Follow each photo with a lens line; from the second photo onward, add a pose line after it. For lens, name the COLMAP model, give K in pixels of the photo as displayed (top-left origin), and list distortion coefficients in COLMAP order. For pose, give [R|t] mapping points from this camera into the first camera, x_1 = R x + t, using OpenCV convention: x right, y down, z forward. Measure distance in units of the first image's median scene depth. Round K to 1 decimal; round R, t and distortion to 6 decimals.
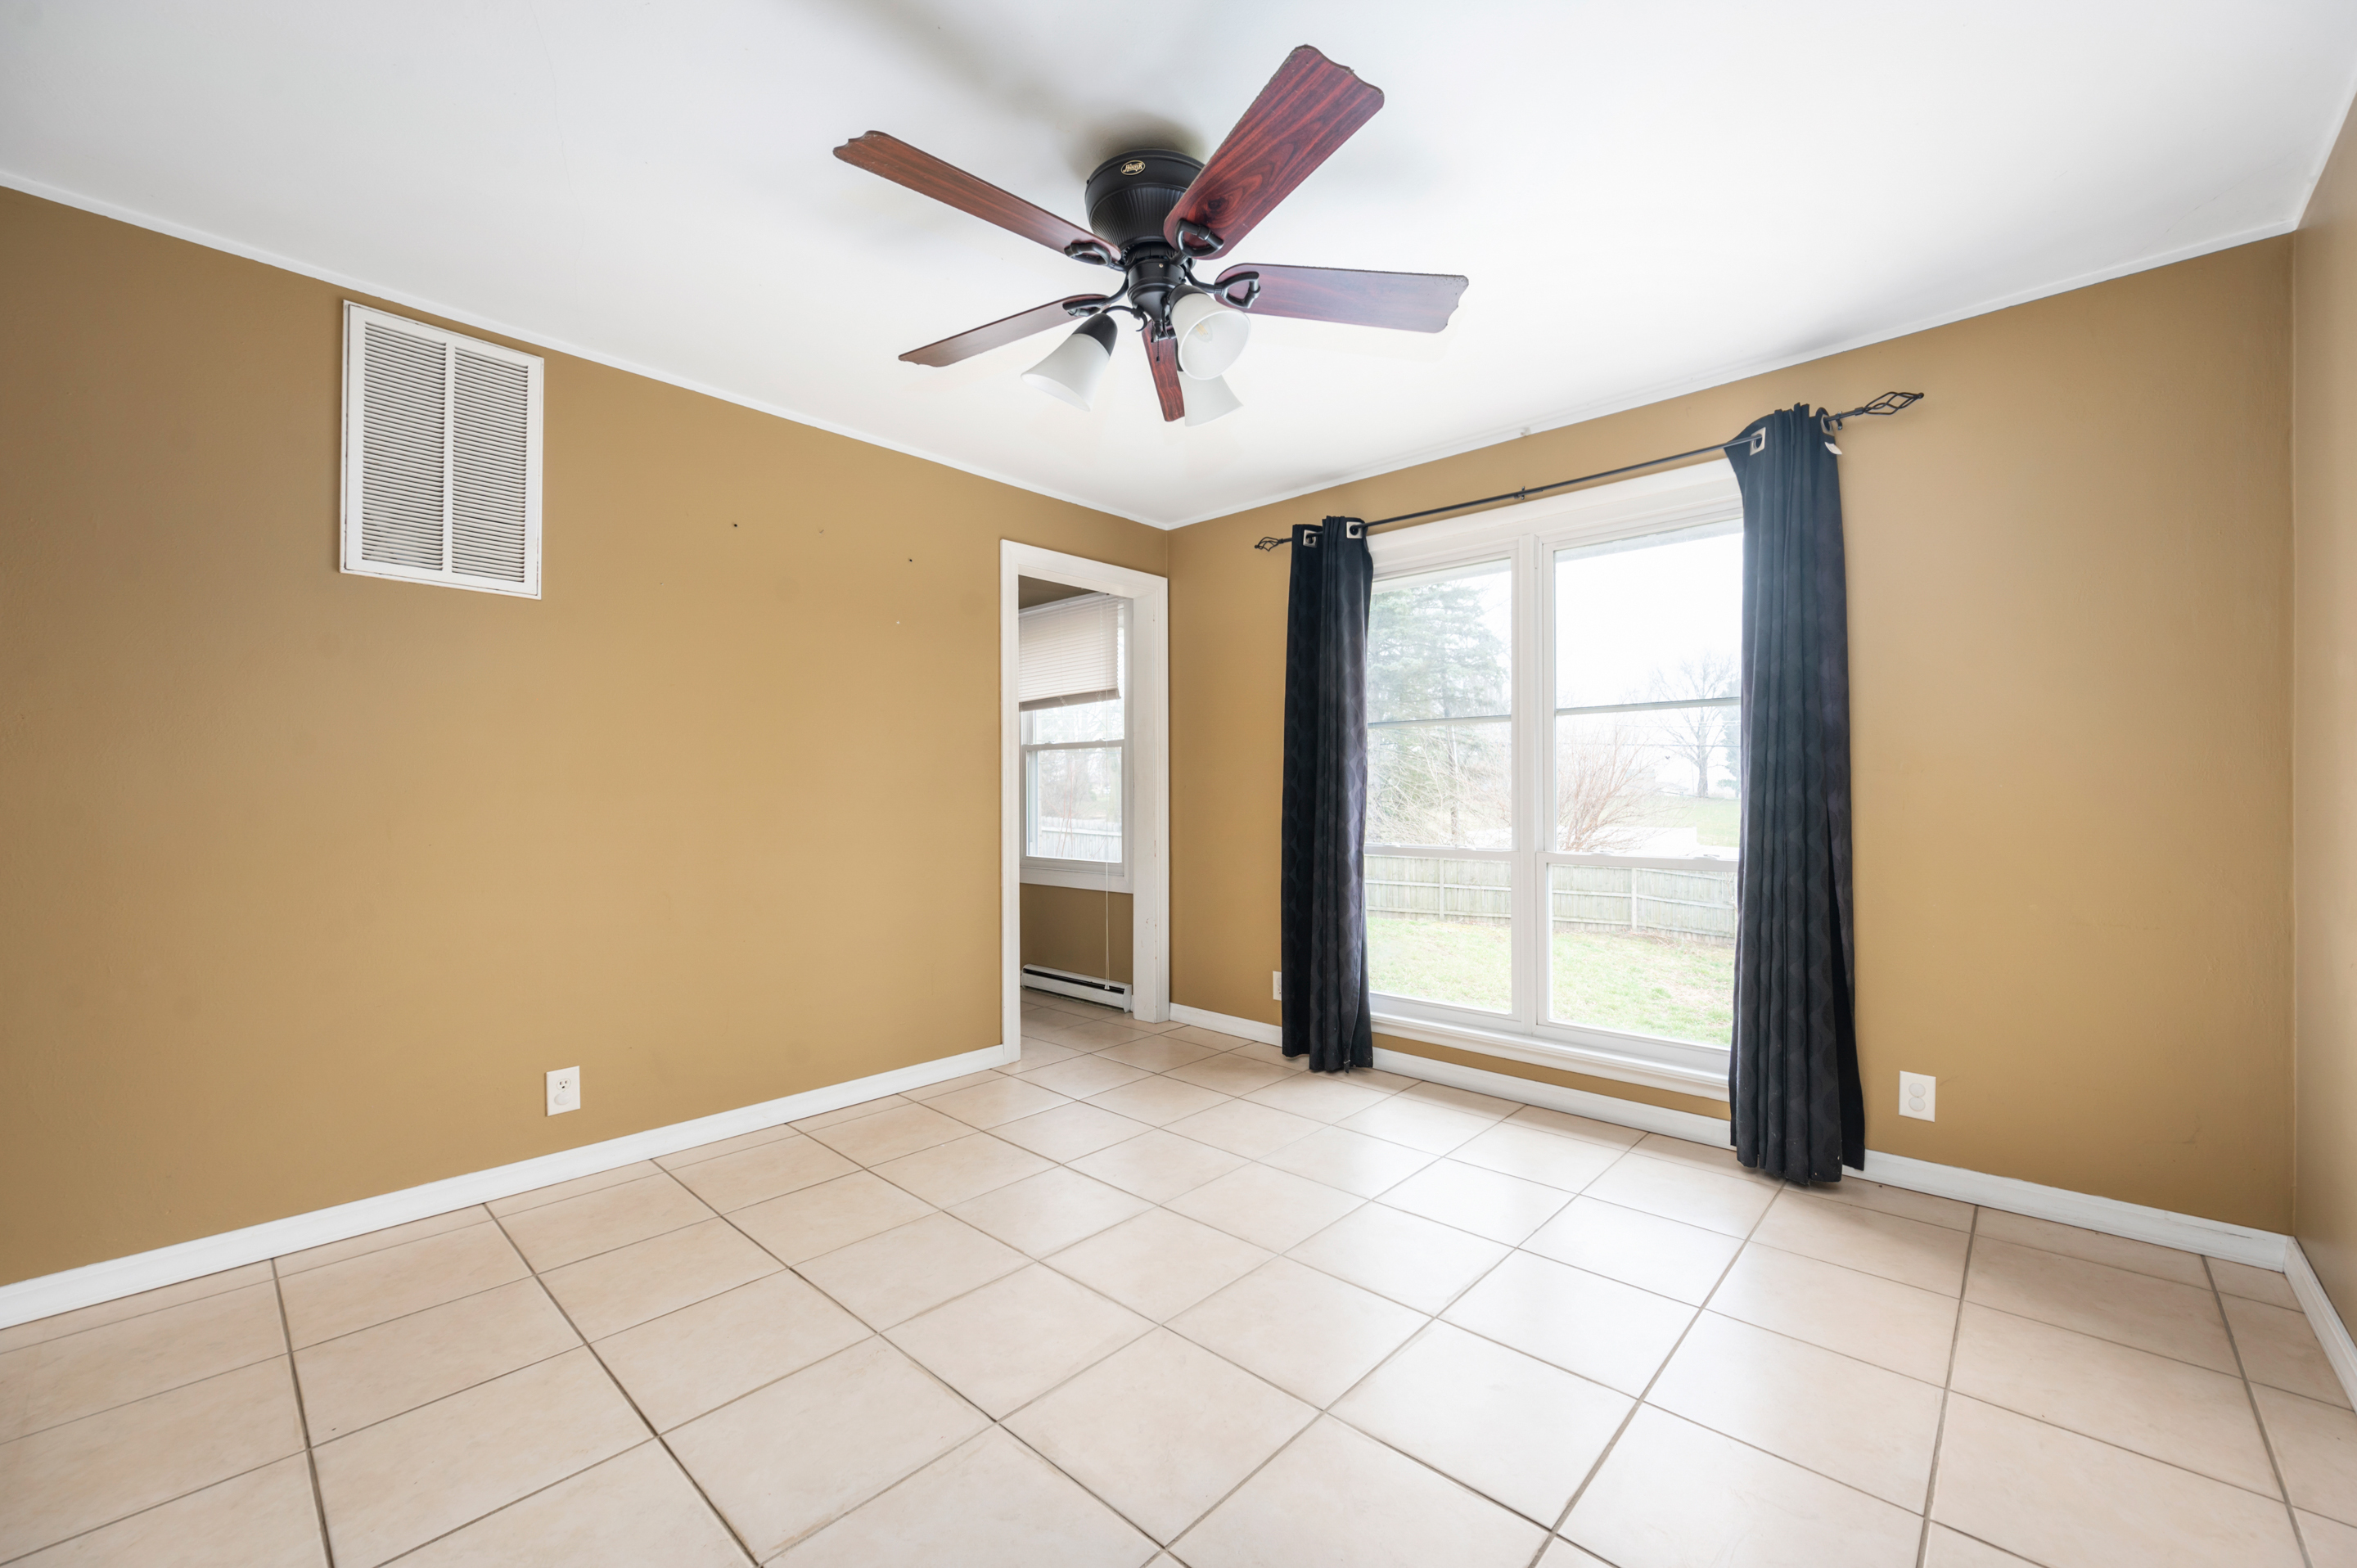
lens RADIAL K [[935.9, 0, 1178.8], [0, 935.9, 794.8], [0, 0, 1]] dist [0.001150, 0.000053]
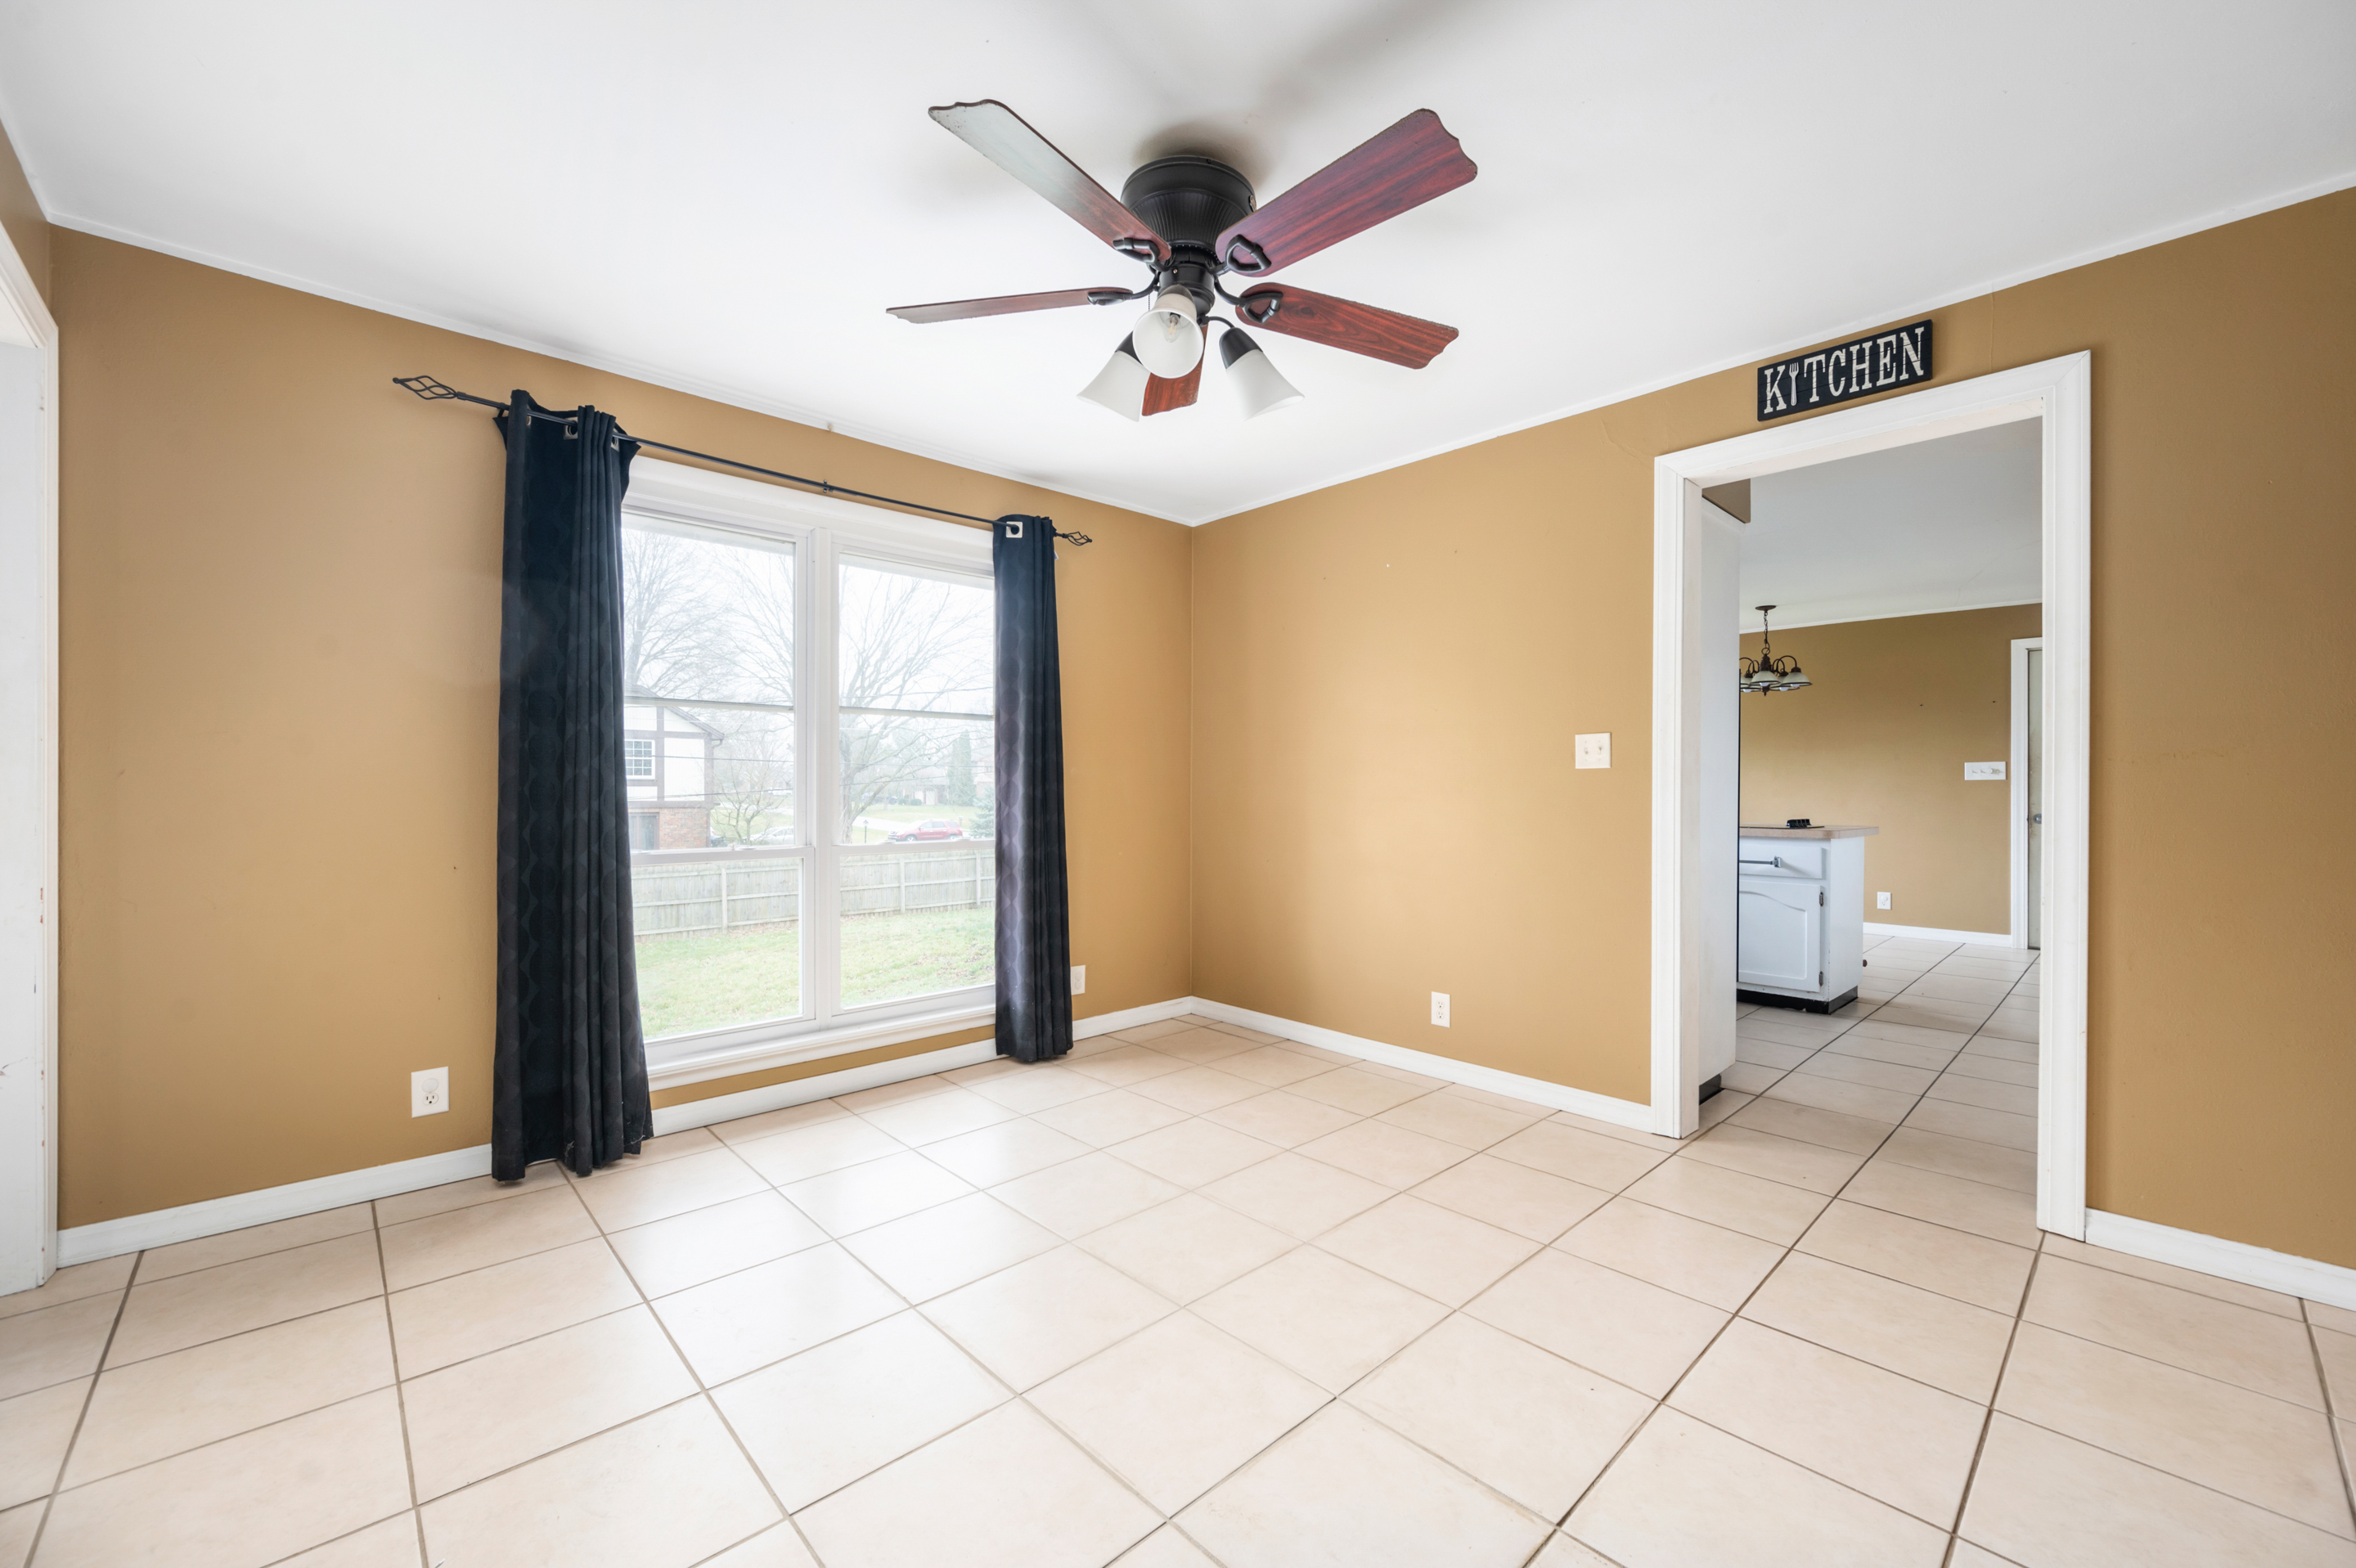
lens RADIAL K [[935.5, 0, 1182.0], [0, 935.5, 788.6], [0, 0, 1]] dist [0.001150, 0.000053]
pose [[0.067544, 0.000579, 0.997716, -0.609267], [-0.000982, 0.999999, -0.000514, -0.000440], [-0.997716, -0.000945, 0.067545, 0.561829]]
